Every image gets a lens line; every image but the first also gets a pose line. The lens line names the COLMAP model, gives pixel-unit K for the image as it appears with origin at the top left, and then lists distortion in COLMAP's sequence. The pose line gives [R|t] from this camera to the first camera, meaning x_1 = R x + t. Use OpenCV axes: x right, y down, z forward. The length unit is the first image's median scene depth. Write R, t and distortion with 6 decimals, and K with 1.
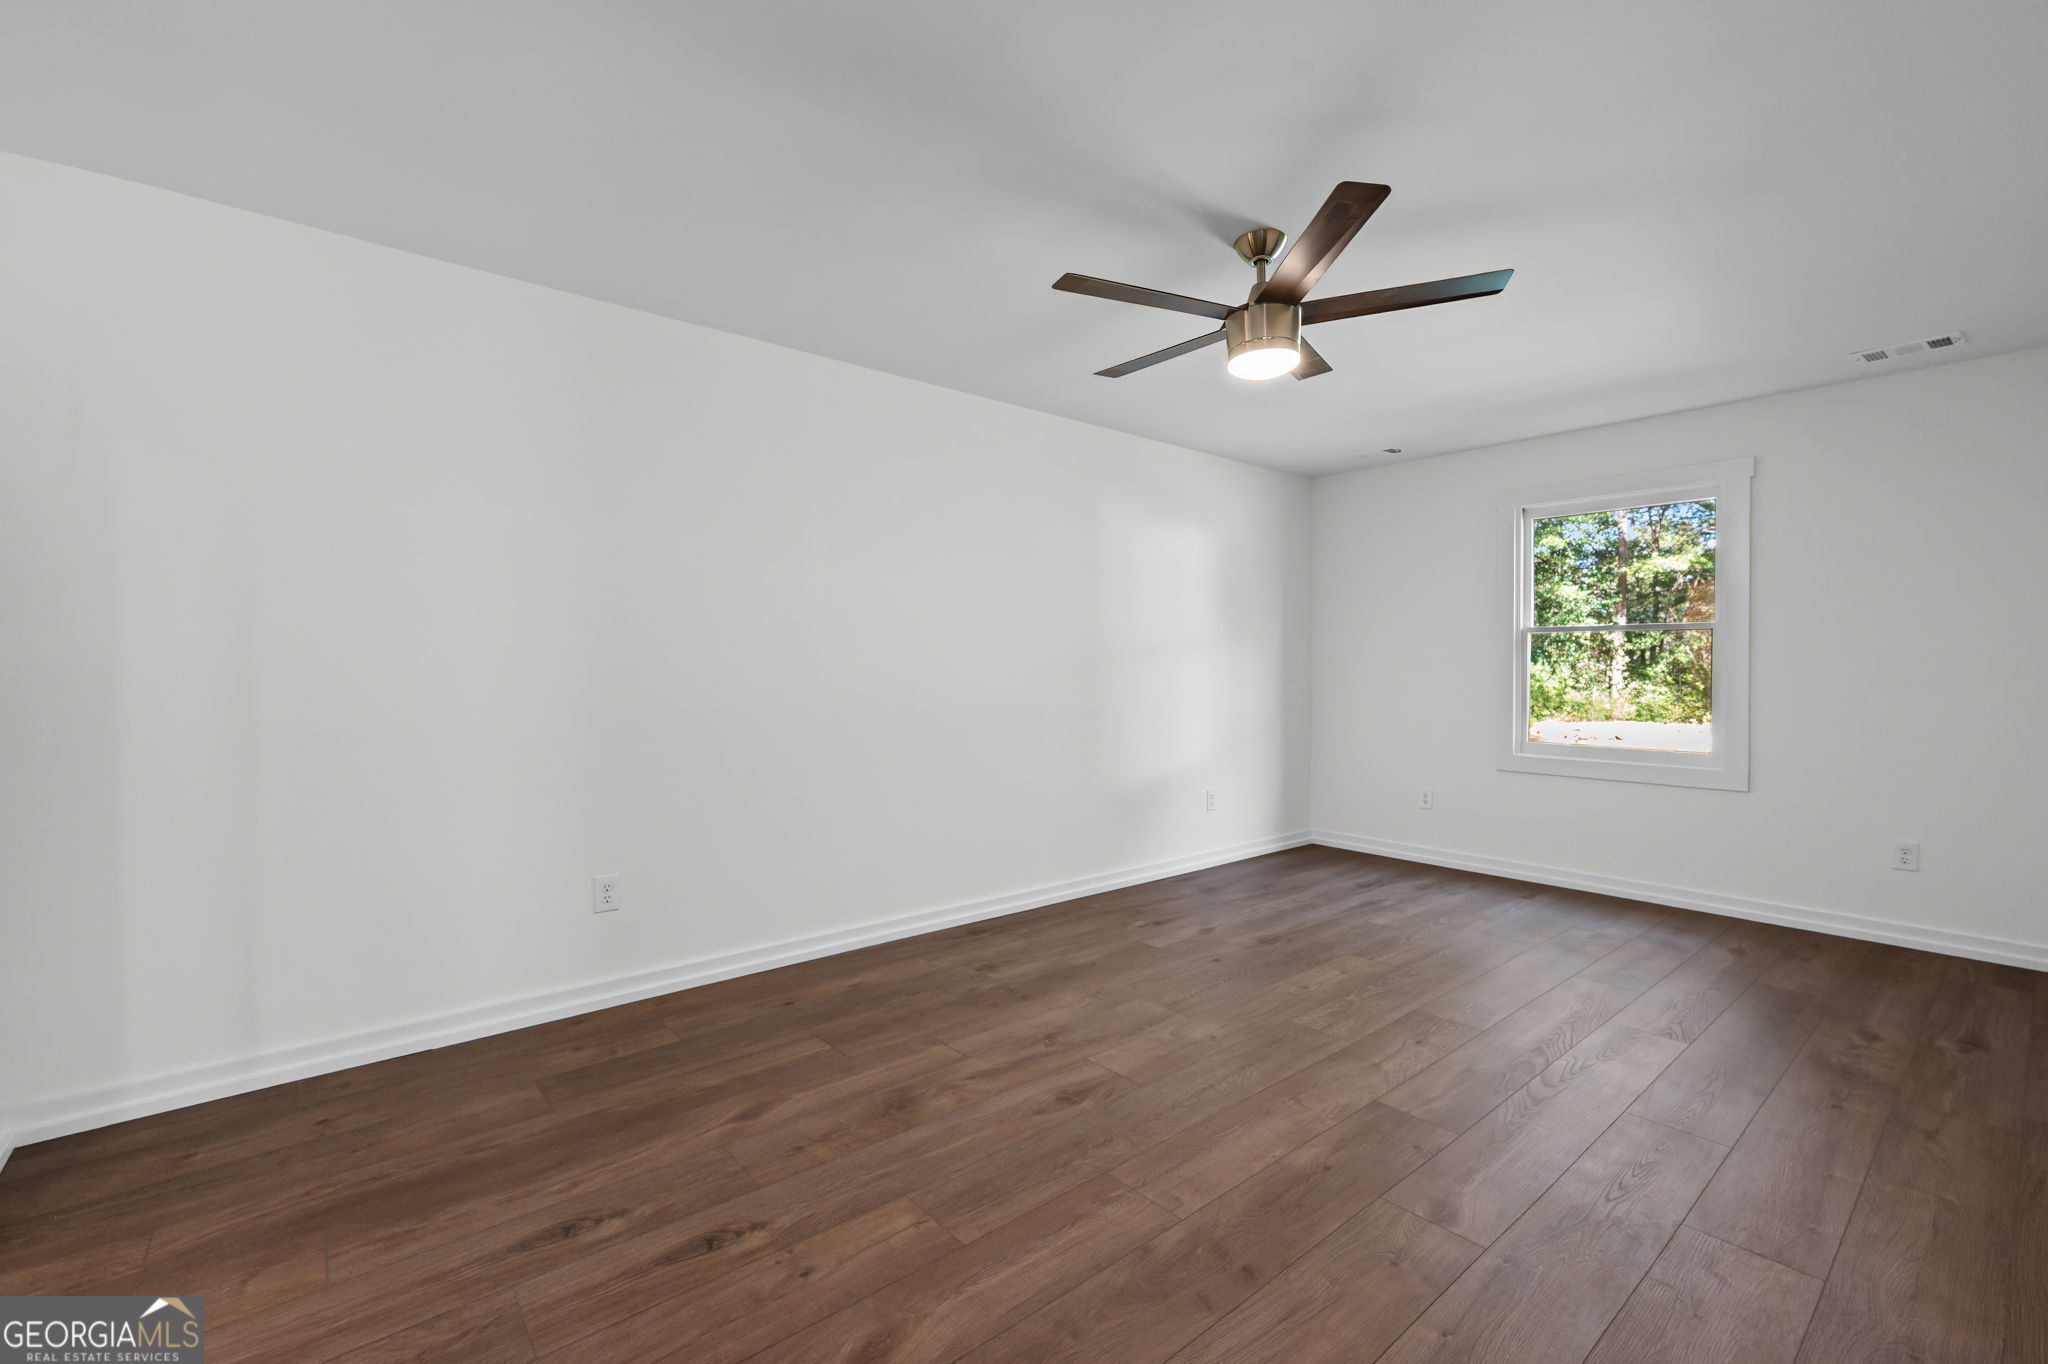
lens RADIAL K [[873.8, 0, 1013.5], [0, 873.8, 681.1], [0, 0, 1]] dist [0.001596, -0.001542]
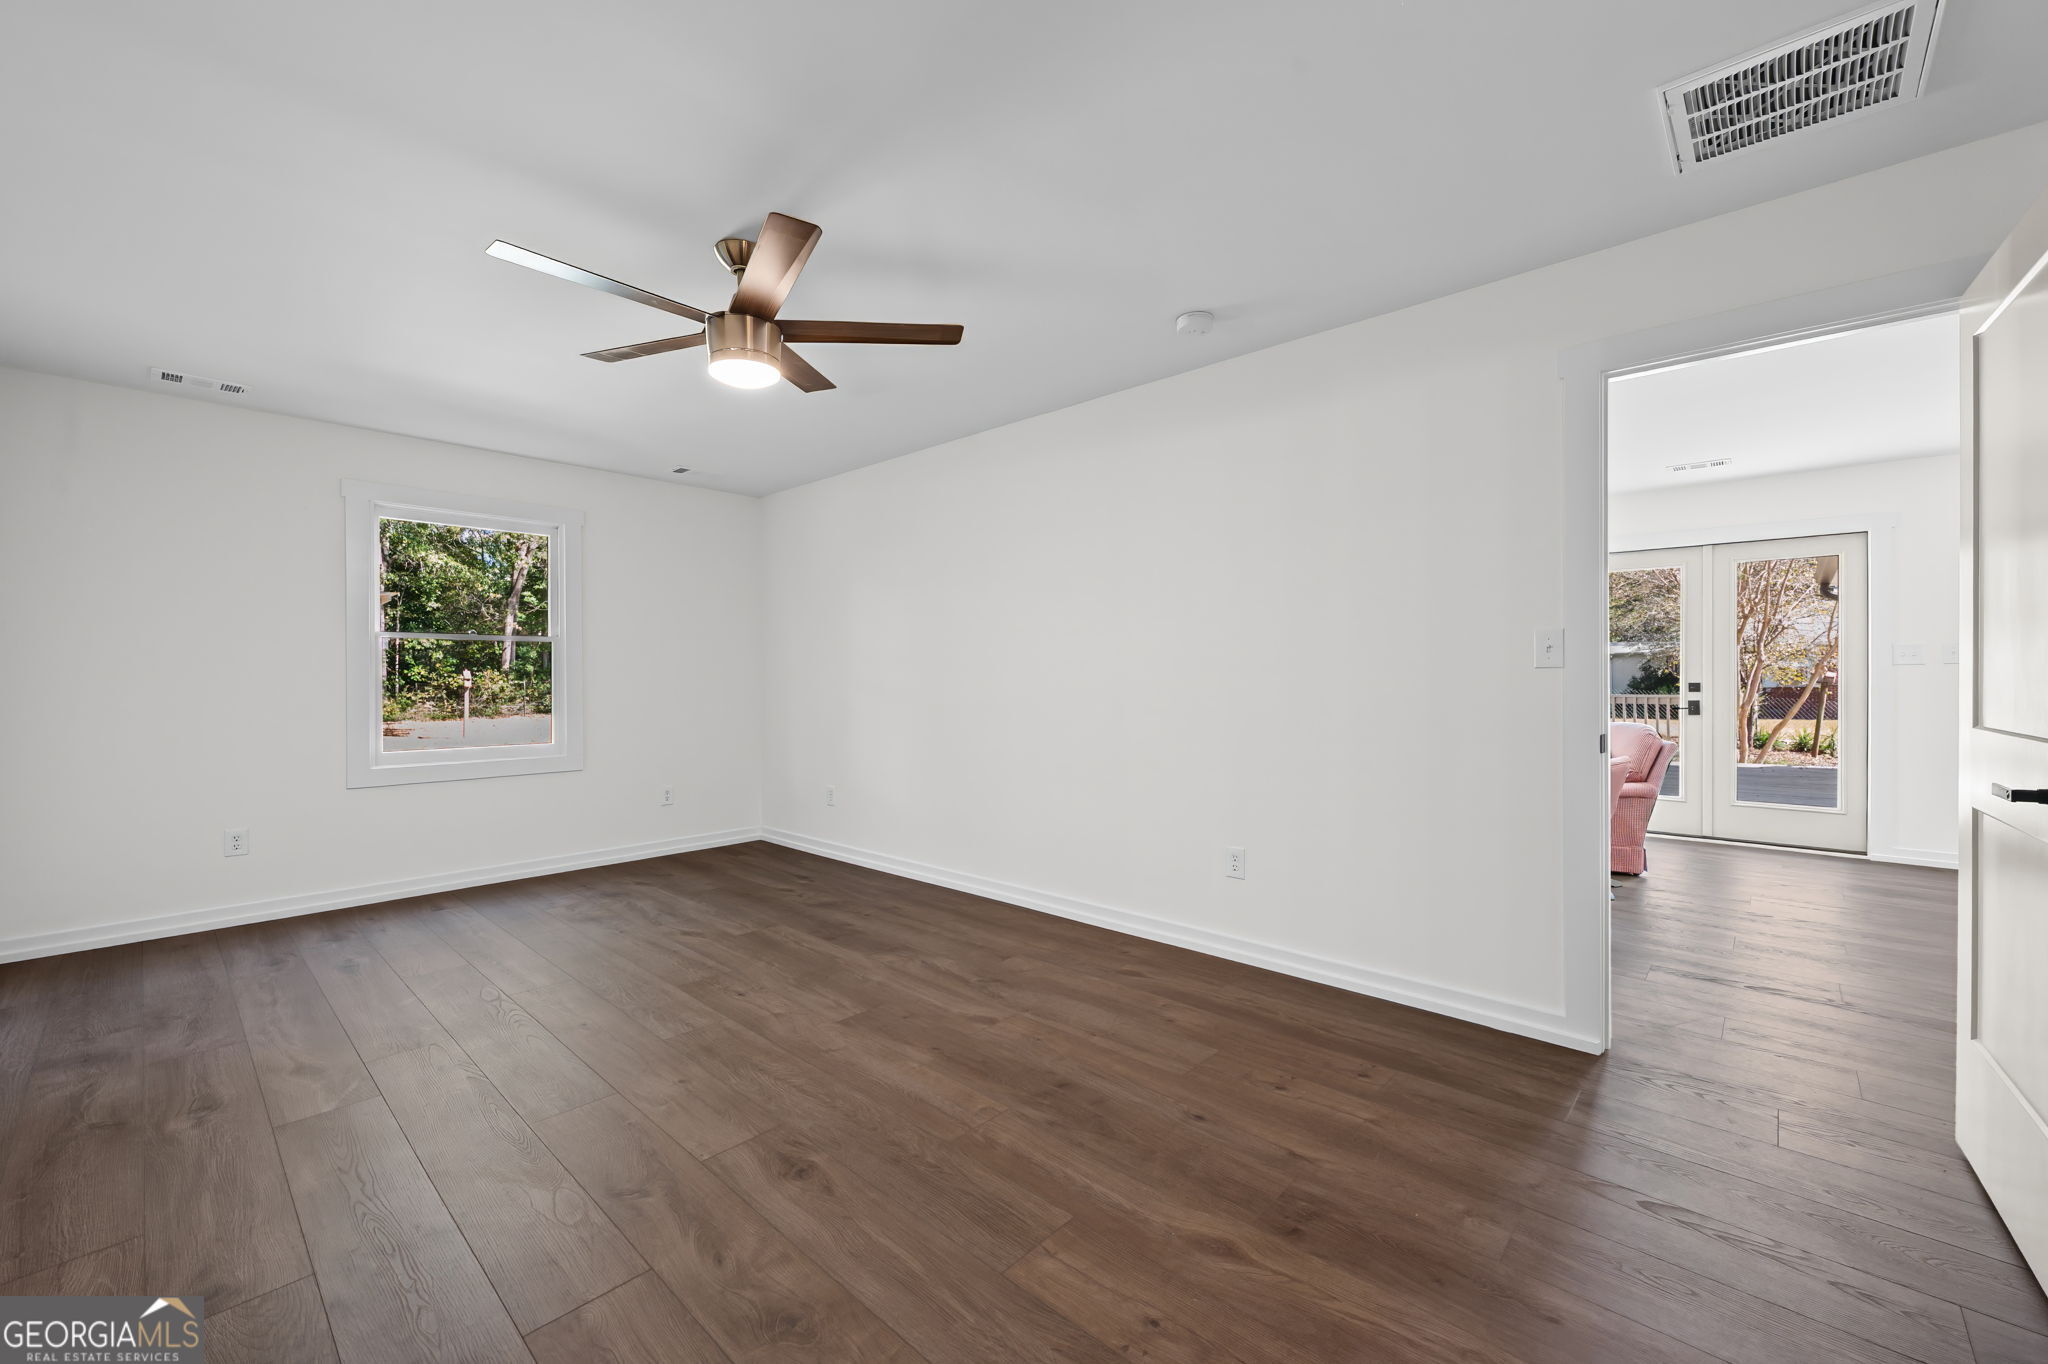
lens RADIAL K [[812.5, 0, 1026.3], [0, 812.5, 684.1], [0, 0, 1]] dist [0.001228, -0.000413]
pose [[-0.132181, -0.014566, 0.991119, -0.676195], [0.018067, 0.999691, 0.017101, -0.013263], [-0.991061, 0.020167, -0.131877, 0.779915]]
